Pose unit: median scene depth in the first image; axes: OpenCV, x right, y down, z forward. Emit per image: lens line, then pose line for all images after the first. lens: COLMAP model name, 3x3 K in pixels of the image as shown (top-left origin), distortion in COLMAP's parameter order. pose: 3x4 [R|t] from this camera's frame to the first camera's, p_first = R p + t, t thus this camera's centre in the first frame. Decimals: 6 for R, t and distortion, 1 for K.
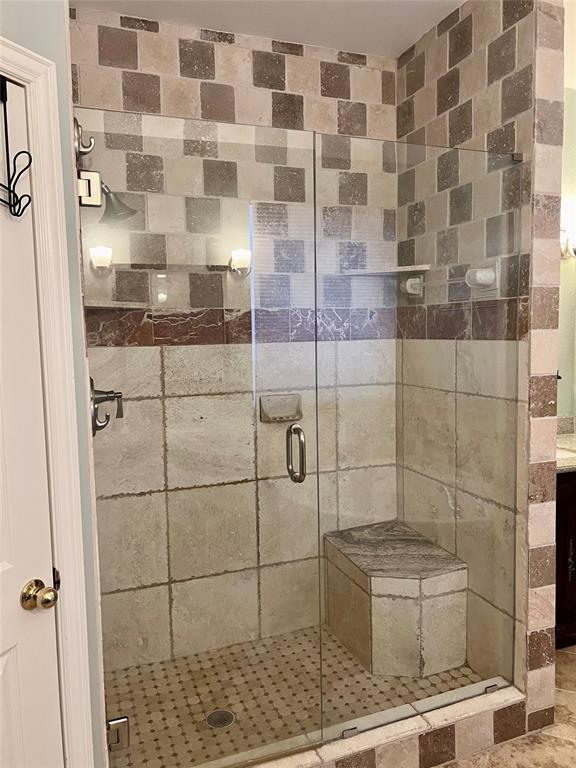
lens RADIAL K [[577.6, 0, 286.1], [0, 577.6, 381.9], [0, 0, 1]] dist [0.047916, -0.060368]
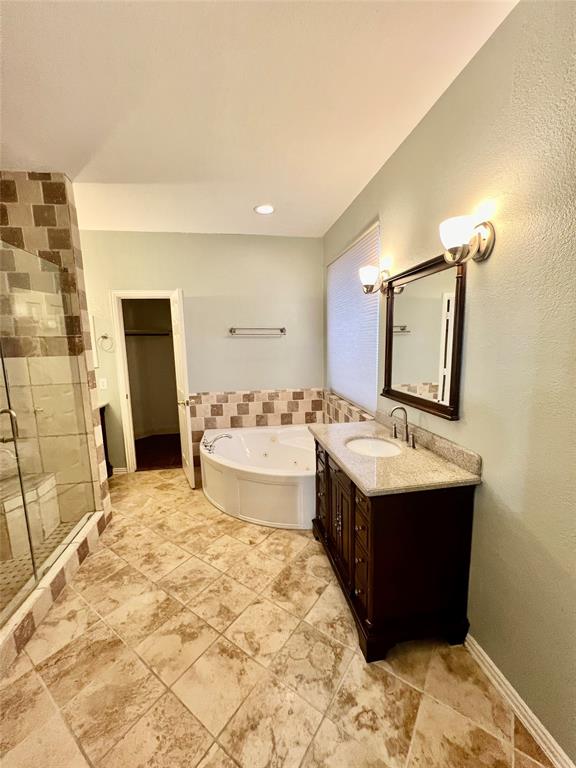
lens RADIAL K [[306.5, 0, 288.0], [0, 306.5, 384.0], [0, 0, 1]] dist [-0.001109, -0.000063]
pose [[0.207596, -0.128691, 0.969712, -0.539400], [0.107043, 0.988344, 0.108248, -0.005839], [-0.972340, 0.081329, 0.218952, -0.003990]]
